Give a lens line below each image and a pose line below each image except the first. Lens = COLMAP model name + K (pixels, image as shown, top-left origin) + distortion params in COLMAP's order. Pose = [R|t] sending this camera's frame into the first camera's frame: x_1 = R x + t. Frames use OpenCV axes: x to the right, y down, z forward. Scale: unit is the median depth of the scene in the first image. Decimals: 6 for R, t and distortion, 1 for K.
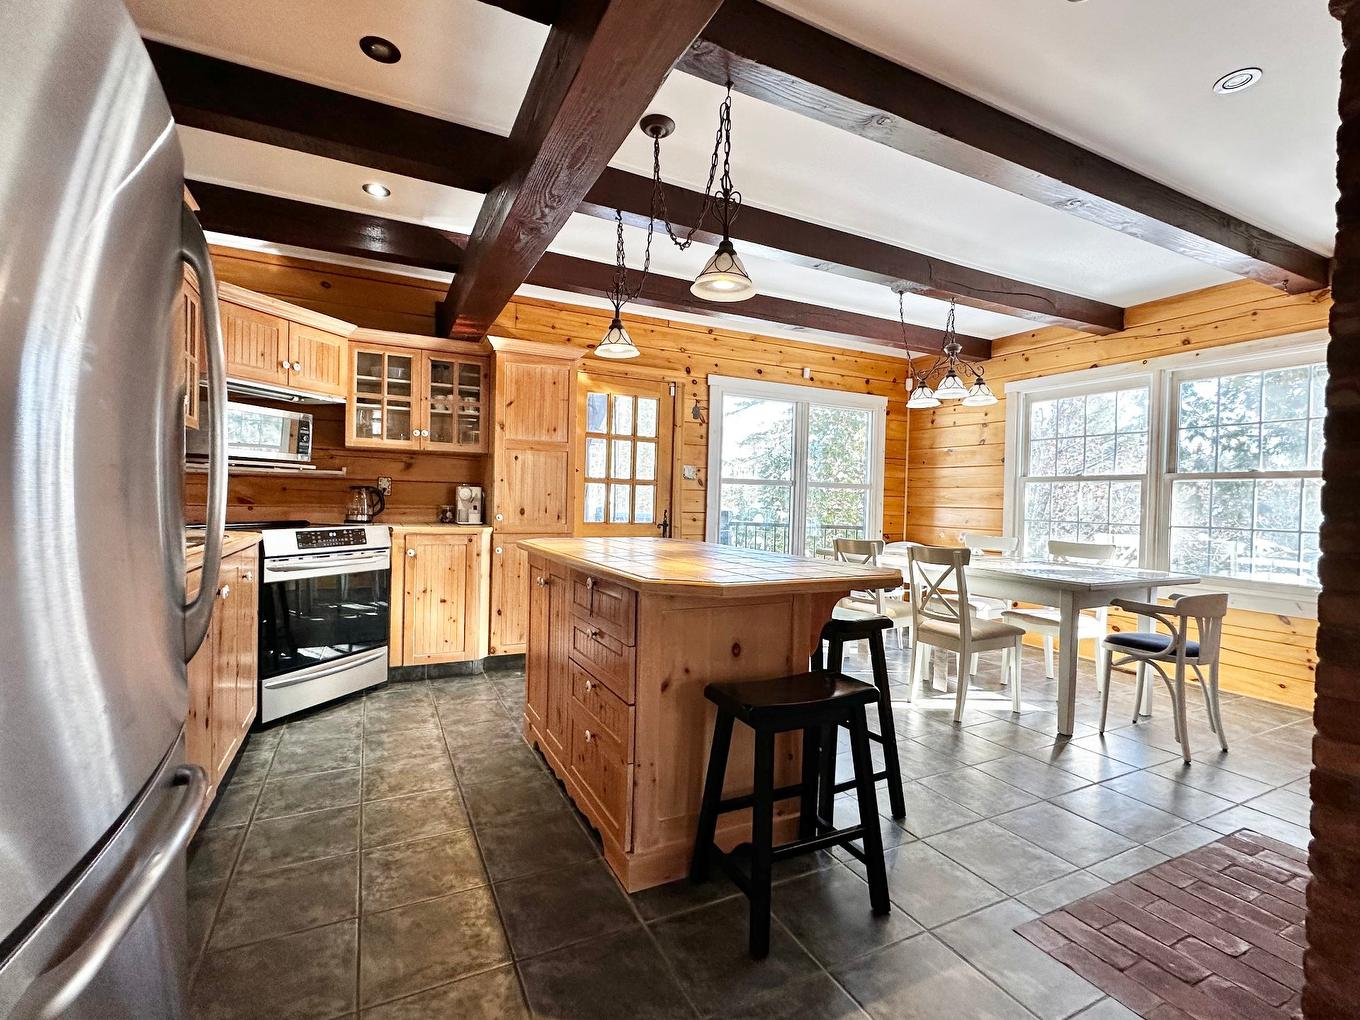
lens RADIAL K [[626.9, 0, 681.2], [0, 626.9, 508.2], [0, 0, 1]] dist [-0.002212, 0.001360]
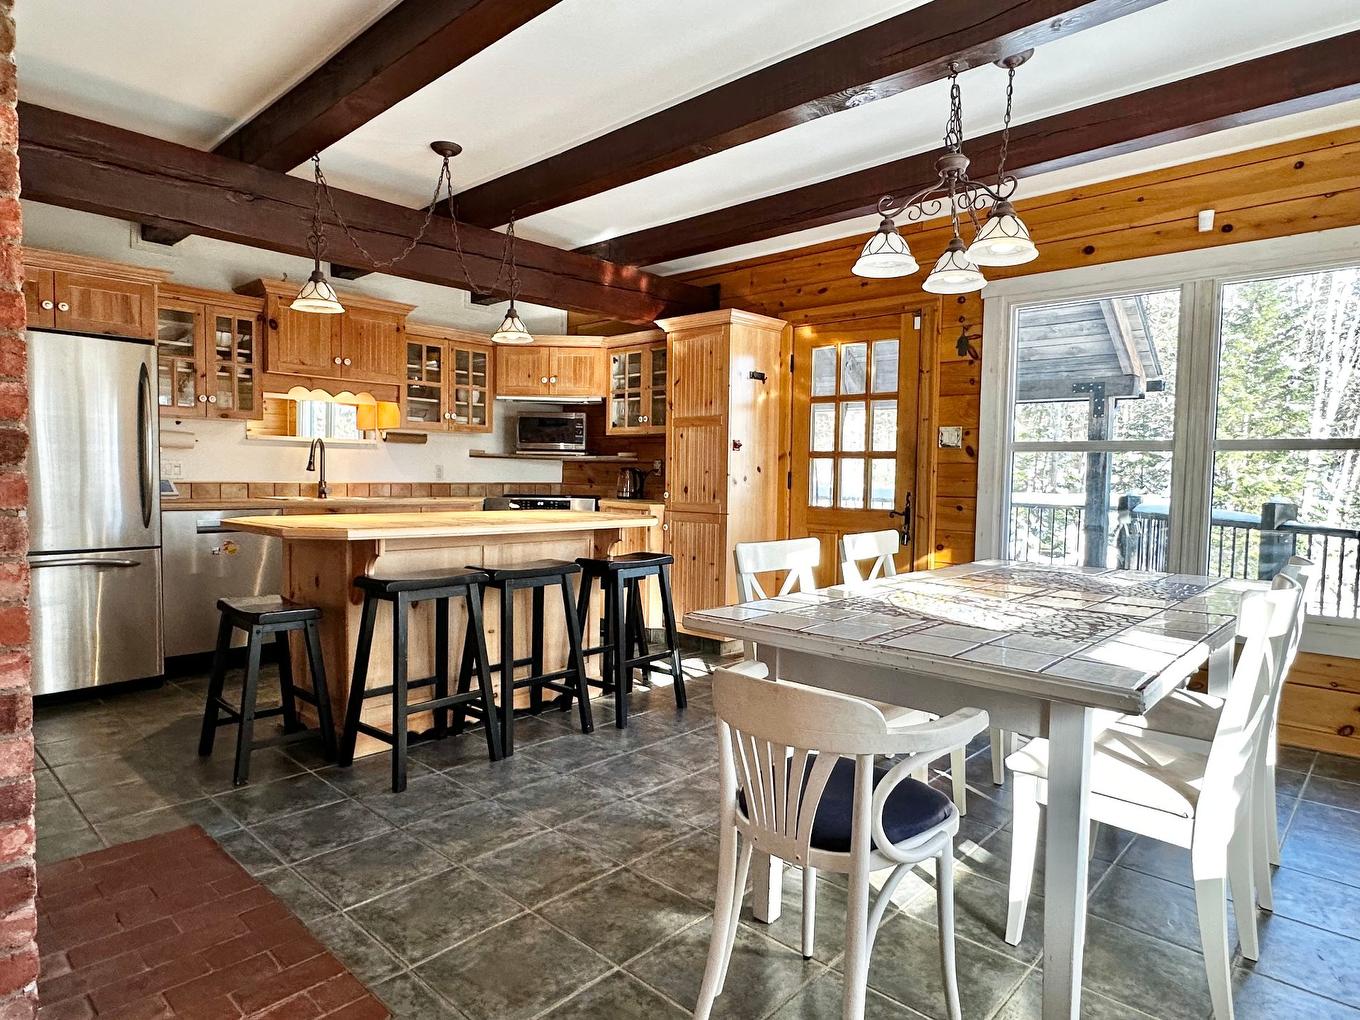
lens RADIAL K [[801.2, 0, 672.0], [0, 801.2, 513.7], [0, 0, 1]] dist [0.005893, -0.009638]
pose [[0.343982, 0.028629, -0.938540, 0.903108], [-0.020500, 0.999526, 0.022976, 0.014361], [0.938753, 0.011337, 0.344405, 0.532694]]
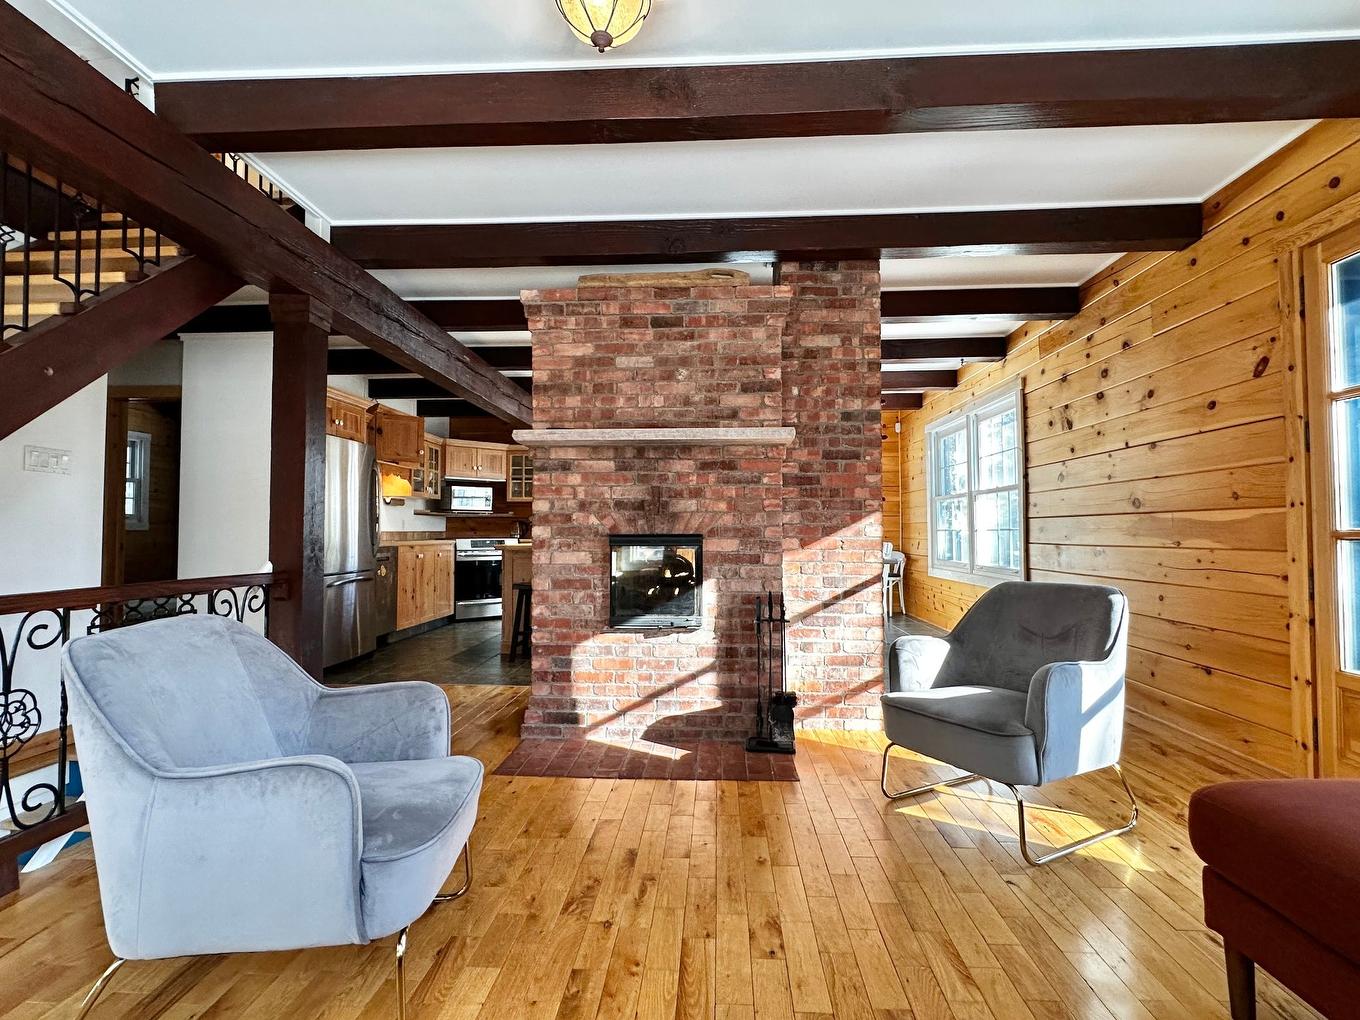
lens RADIAL K [[657.4, 0, 673.3], [0, 657.4, 510.1], [0, 0, 1]] dist [-0.007682, 0.000353]
pose [[0.864469, -0.042169, -0.500915, 0.950231], [0.015820, 0.998264, -0.056737, 0.056919], [0.502438, 0.041123, 0.863635, -0.558535]]
